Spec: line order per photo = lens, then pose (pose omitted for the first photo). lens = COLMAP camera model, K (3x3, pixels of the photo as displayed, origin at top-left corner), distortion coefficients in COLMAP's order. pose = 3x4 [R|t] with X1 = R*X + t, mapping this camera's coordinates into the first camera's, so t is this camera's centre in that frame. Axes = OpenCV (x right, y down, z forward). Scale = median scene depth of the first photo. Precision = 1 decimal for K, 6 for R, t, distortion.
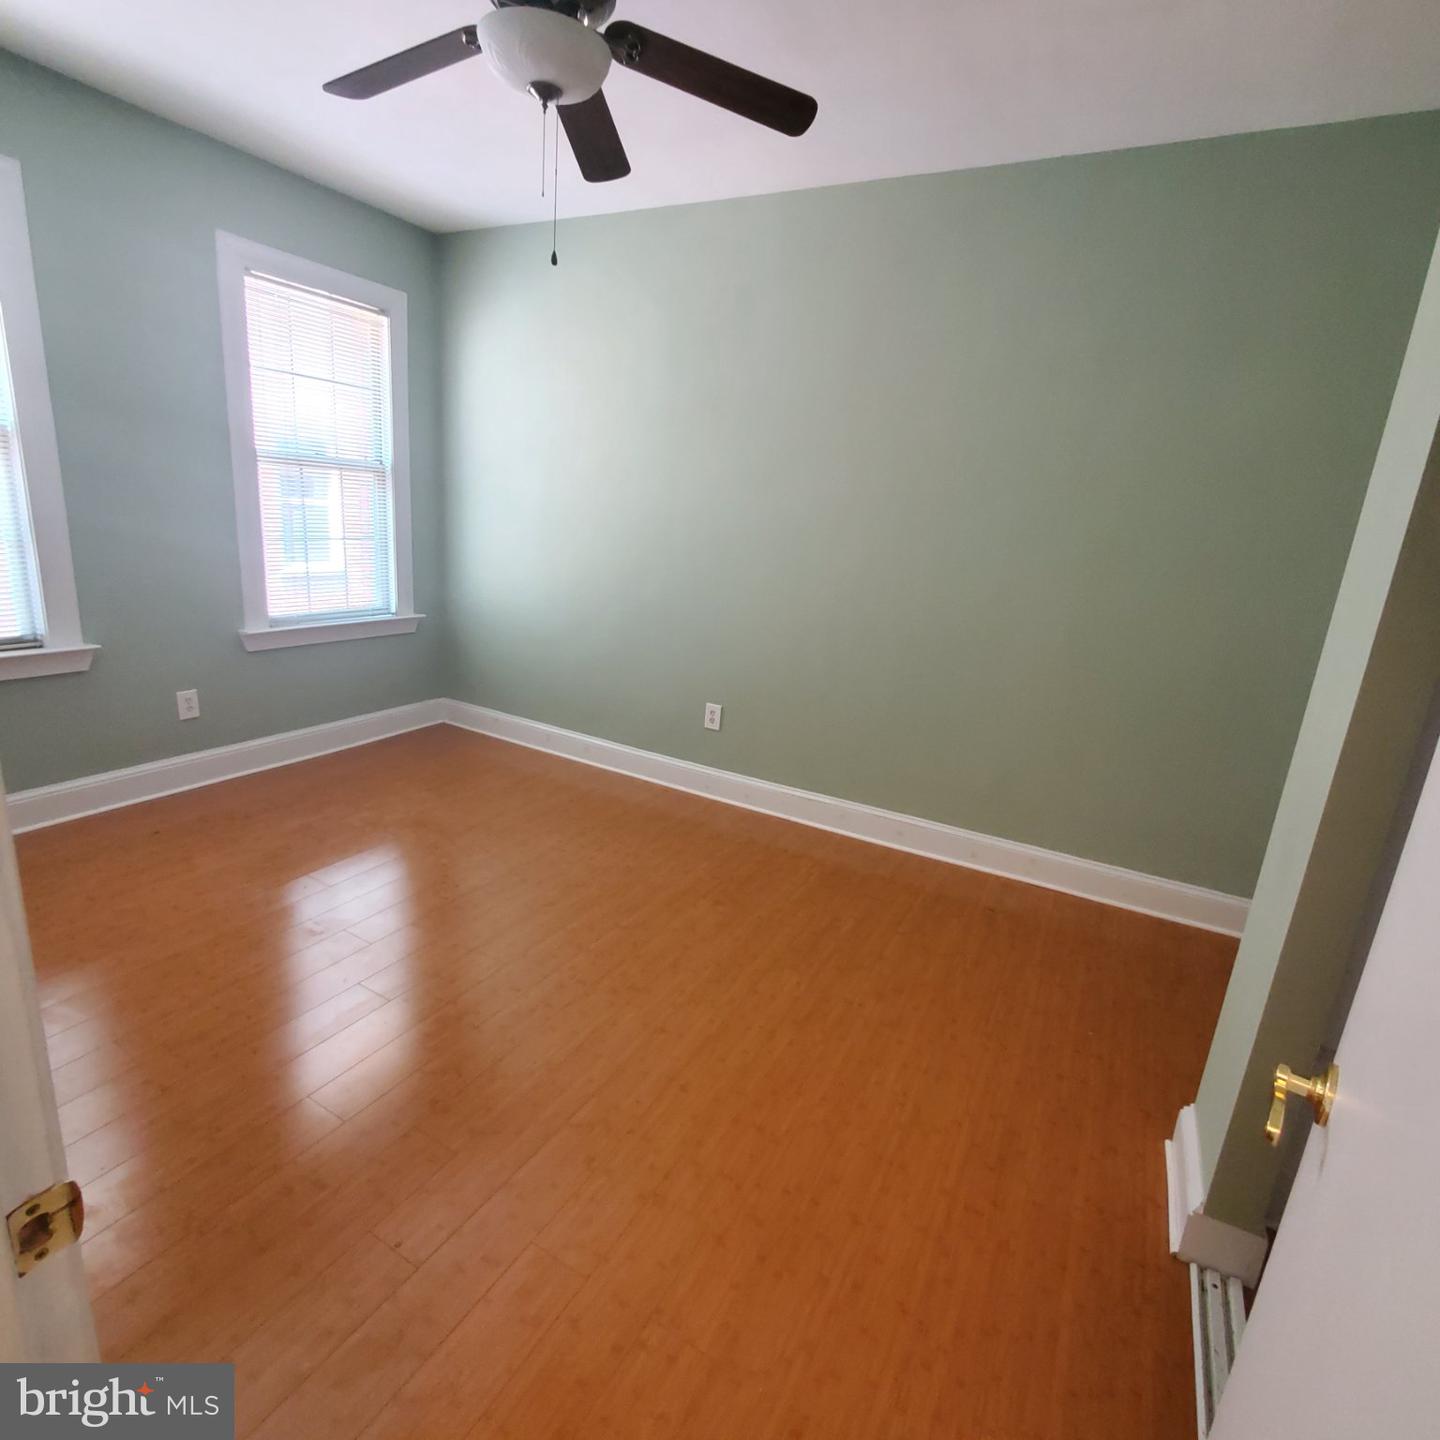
lens RADIAL K [[761.3, 0, 711.1], [0, 761.3, 710.4], [0, 0, 1]] dist [0.000703, -0.000274]
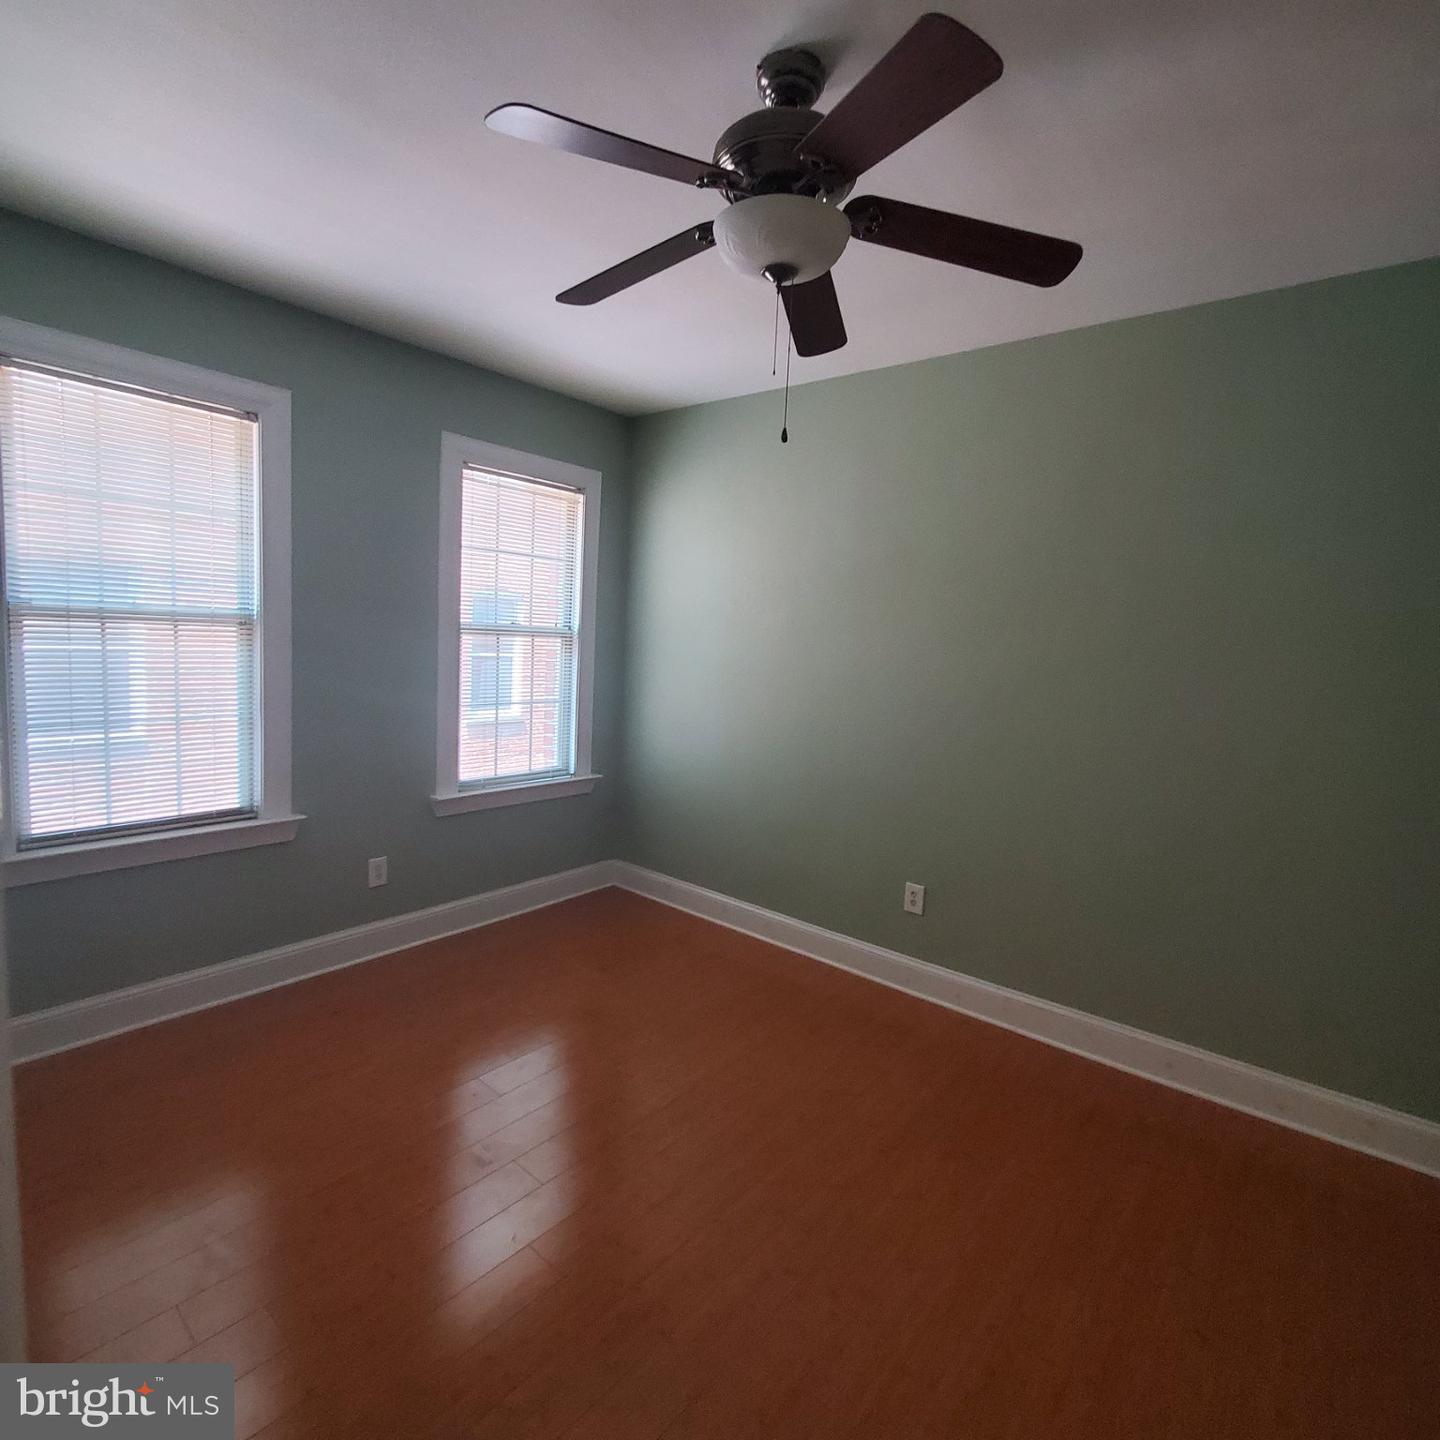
lens RADIAL K [[761.3, 0, 711.1], [0, 761.3, 710.4], [0, 0, 1]] dist [0.000703, -0.000274]
pose [[0.981748, -0.010419, -0.189899, -0.062718], [-0.022784, 0.984864, -0.171823, -0.052569], [0.188815, 0.173014, 0.966652, 0.076916]]
